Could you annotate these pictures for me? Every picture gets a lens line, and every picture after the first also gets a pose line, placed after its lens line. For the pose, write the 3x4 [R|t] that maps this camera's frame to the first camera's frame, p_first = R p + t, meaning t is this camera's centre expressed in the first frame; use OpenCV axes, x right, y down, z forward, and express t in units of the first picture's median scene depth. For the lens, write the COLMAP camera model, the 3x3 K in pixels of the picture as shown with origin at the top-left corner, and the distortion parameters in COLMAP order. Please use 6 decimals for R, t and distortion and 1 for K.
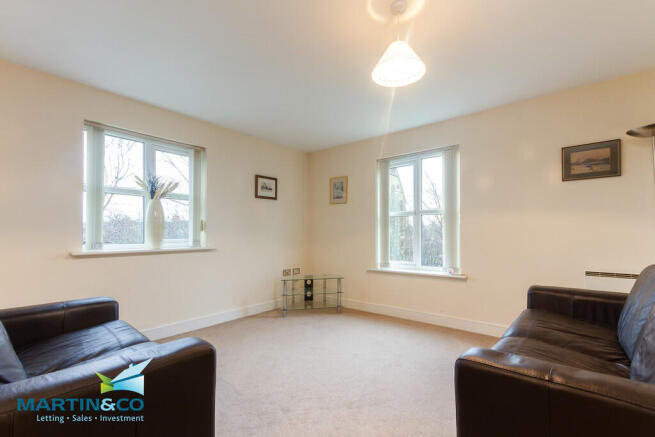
lens RADIAL K [[301.9, 0, 325.6], [0, 301.9, 236.5], [0, 0, 1]] dist [0.002148, 0.000077]
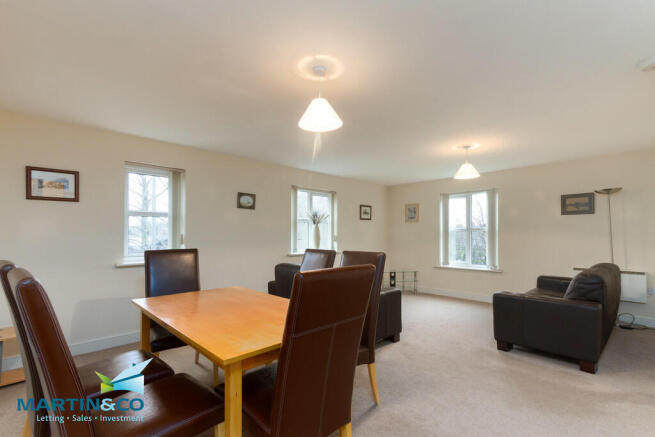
lens RADIAL K [[301.9, 0, 325.6], [0, 301.9, 236.5], [0, 0, 1]] dist [0.002148, 0.000077]
pose [[0.994166, 0.002968, -0.107821, -0.282183], [-0.002972, 0.999996, 0.000123, -0.046910], [0.107821, 0.000198, 0.994170, -0.671301]]
